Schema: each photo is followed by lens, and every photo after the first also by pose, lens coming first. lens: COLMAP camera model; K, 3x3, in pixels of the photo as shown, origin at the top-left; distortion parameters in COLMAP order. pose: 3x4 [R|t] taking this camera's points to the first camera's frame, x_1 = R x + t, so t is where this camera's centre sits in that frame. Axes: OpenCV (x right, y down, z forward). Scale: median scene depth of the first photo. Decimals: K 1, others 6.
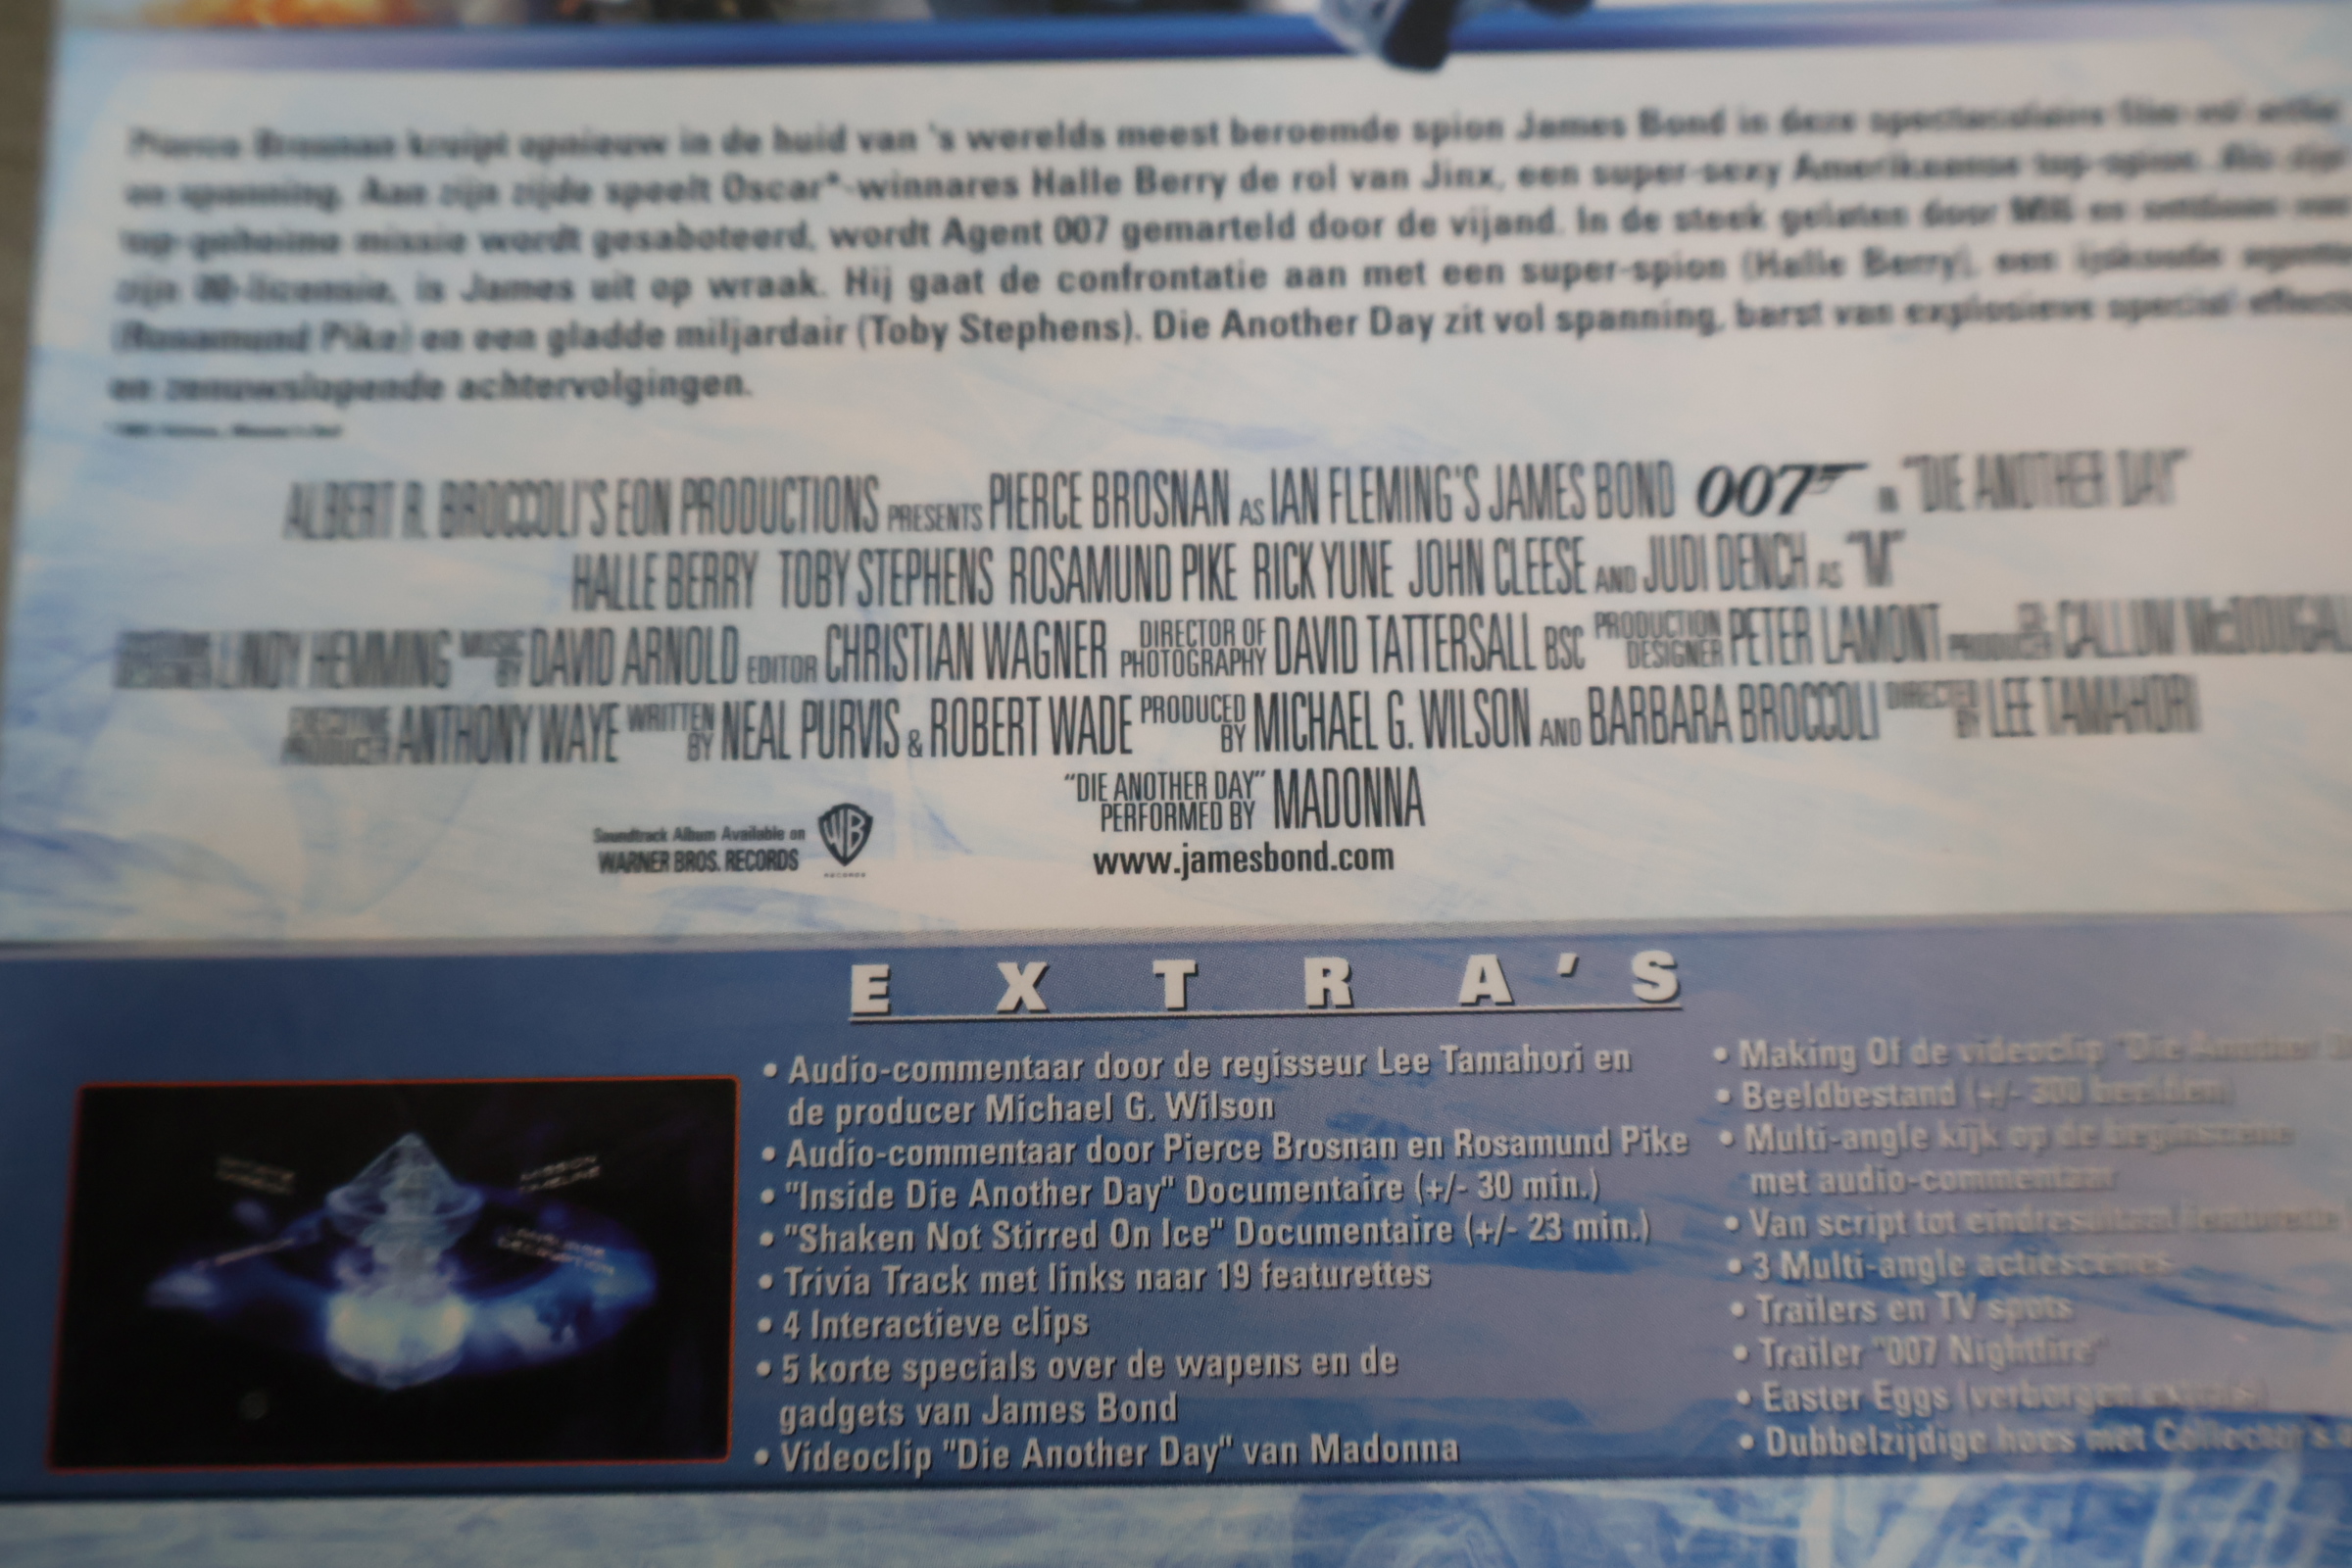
lens RADIAL K [[2812.3, 0, 1176.0], [0, 2812.3, 784.0], [0, 0, 1]] dist [0.021587, 0.018922]
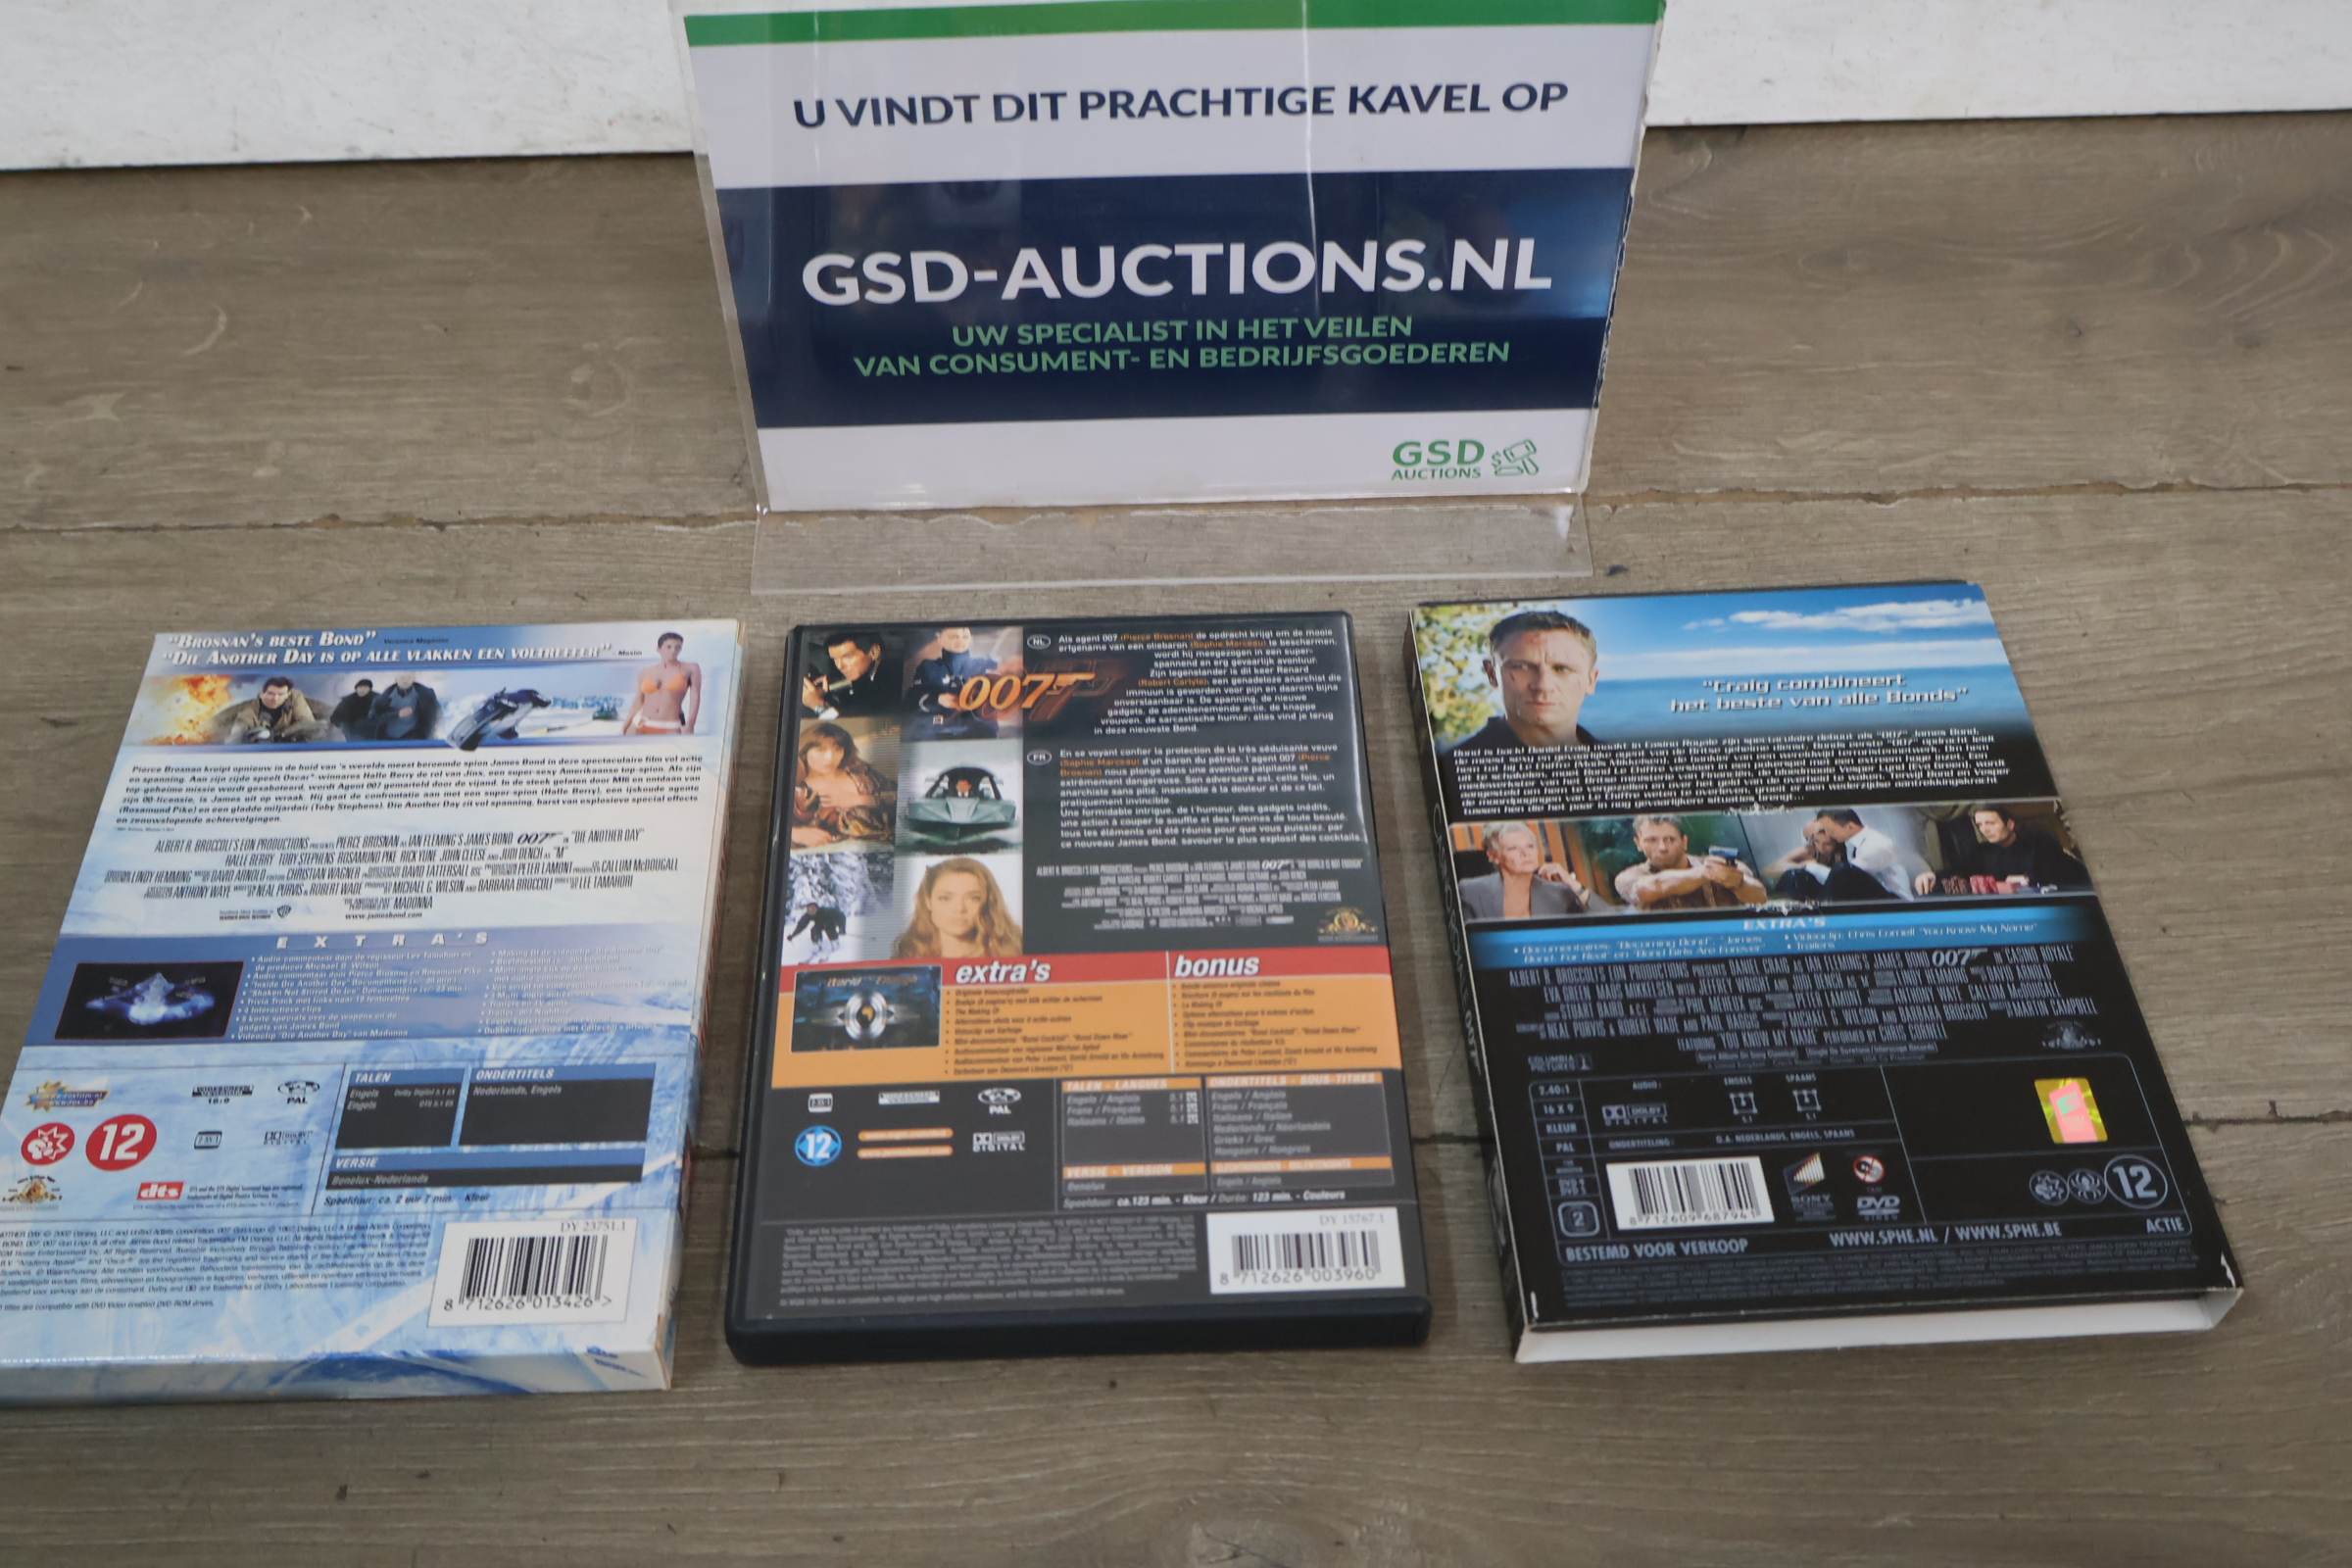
lens RADIAL K [[2812.3, 0, 1176.0], [0, 2812.3, 784.0], [0, 0, 1]] dist [0.021587, 0.018922]
pose [[0.999951, -0.004288, -0.008949, 1.139932], [-0.000343, 0.886355, -0.463006, 1.647198], [0.009918, 0.462986, 0.886310, -2.504131]]
